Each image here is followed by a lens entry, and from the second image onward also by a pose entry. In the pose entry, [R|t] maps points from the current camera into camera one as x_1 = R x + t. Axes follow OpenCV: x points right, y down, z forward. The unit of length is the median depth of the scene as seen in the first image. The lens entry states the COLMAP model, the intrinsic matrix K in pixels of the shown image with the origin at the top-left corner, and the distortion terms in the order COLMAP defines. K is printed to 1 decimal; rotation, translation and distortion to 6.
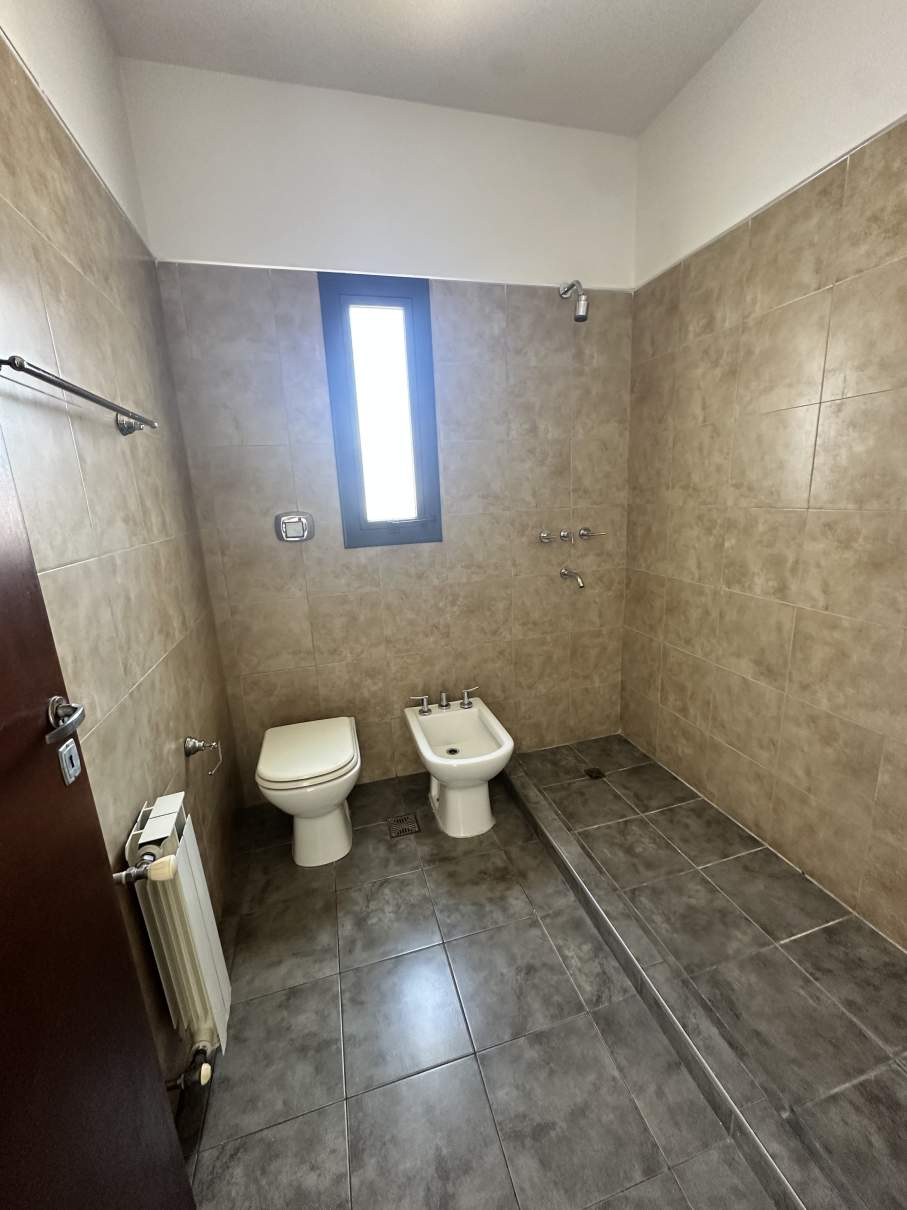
lens RADIAL K [[479.3, 0, 454.4], [0, 479.3, 604.4], [0, 0, 1]] dist [0.025657, 0.000209]
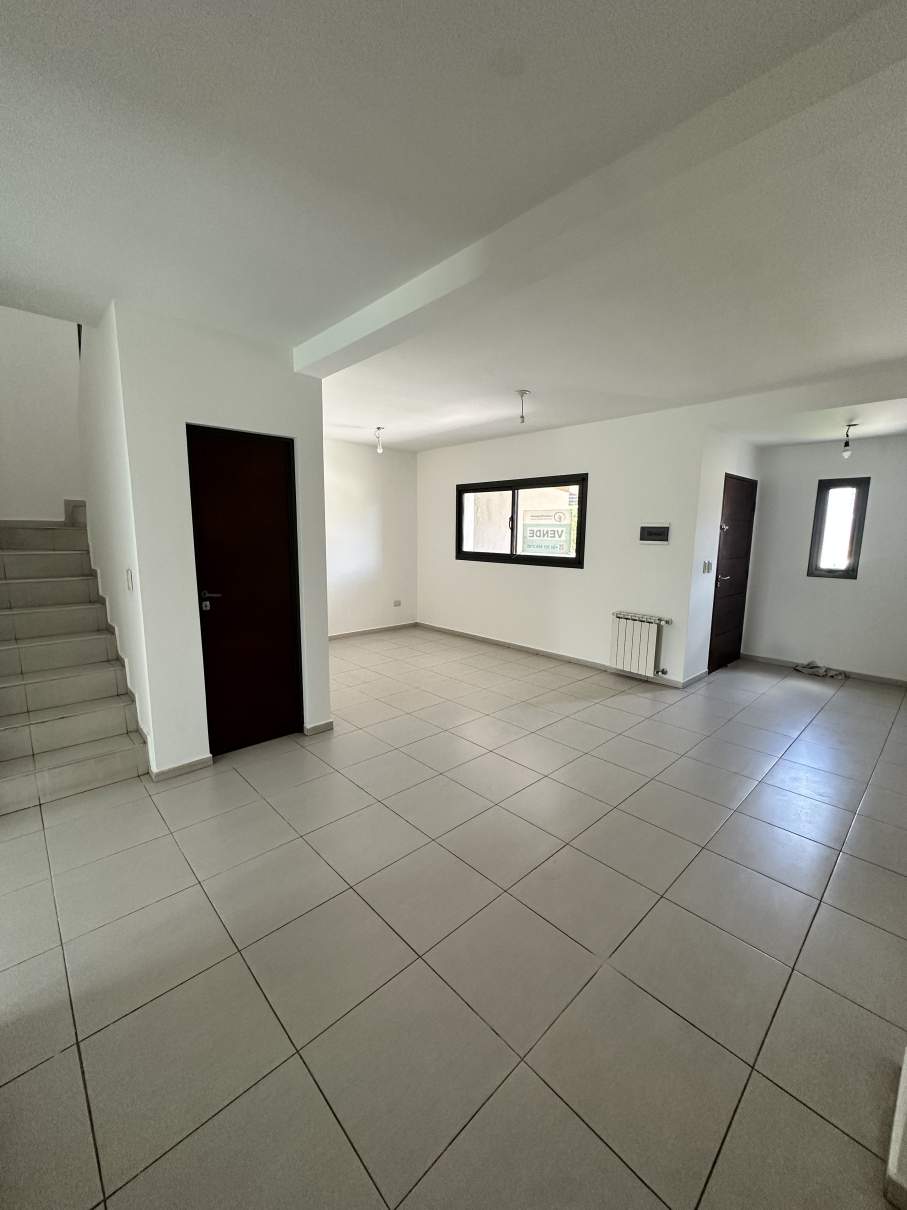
lens RADIAL K [[479.3, 0, 455.8], [0, 479.3, 603.5], [0, 0, 1]] dist [0.025657, 0.000209]
pose [[0.459498, 0.176508, -0.870463, 1.212237], [-0.231858, 0.969909, 0.074280, 0.272208], [0.857382, 0.167692, 0.486597, -1.882585]]
